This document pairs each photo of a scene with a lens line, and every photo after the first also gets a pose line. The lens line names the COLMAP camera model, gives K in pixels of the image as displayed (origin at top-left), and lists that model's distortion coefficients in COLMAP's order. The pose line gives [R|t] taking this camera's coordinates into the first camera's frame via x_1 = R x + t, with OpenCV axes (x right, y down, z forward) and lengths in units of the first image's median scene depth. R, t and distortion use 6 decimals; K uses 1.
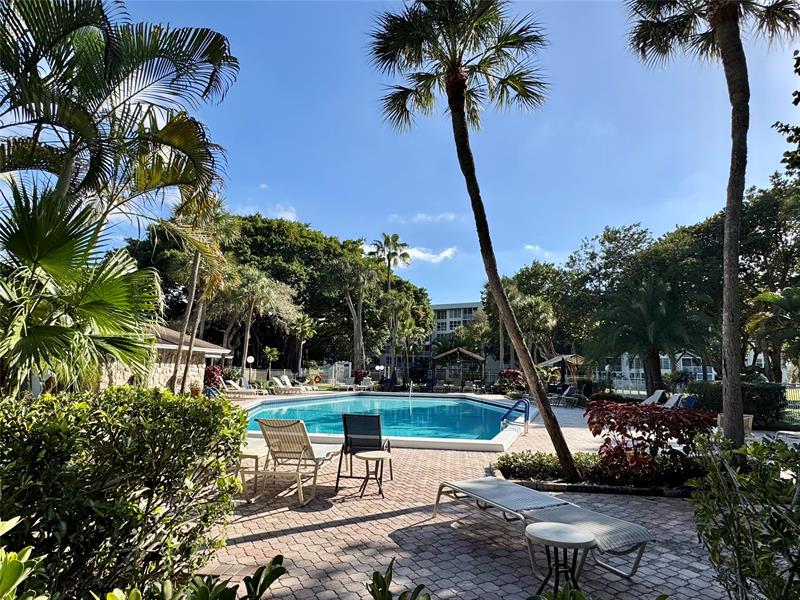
lens RADIAL K [[462.3, 0, 398.7], [0, 462.3, 299.9], [0, 0, 1]] dist [0.001626, 0.000014]
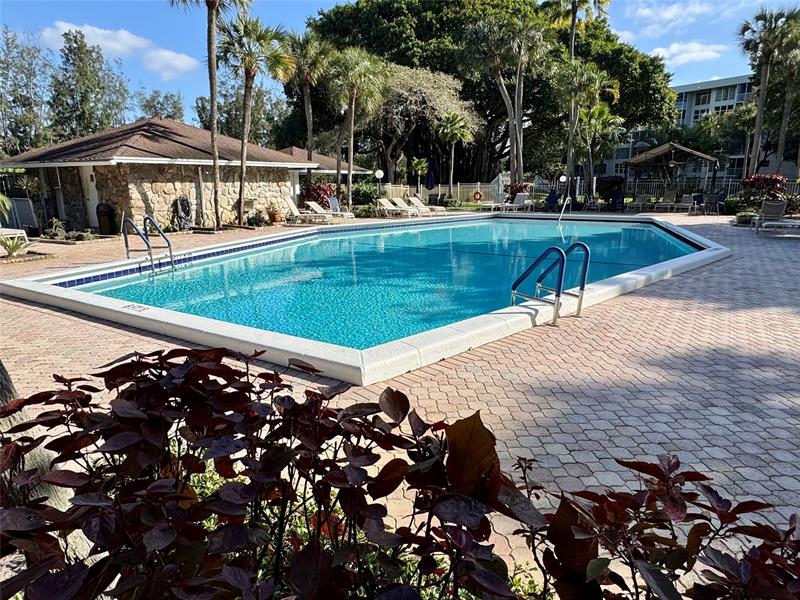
lens RADIAL K [[499.8, 0, 397.7], [0, 499.8, 302.8], [0, 0, 1]] dist [-0.005214, -0.000759]
pose [[0.887148, 0.078592, -0.454744, 0.115398], [0.096920, 0.931685, 0.350098, 0.027563], [0.451194, -0.354663, 0.818925, 0.163680]]
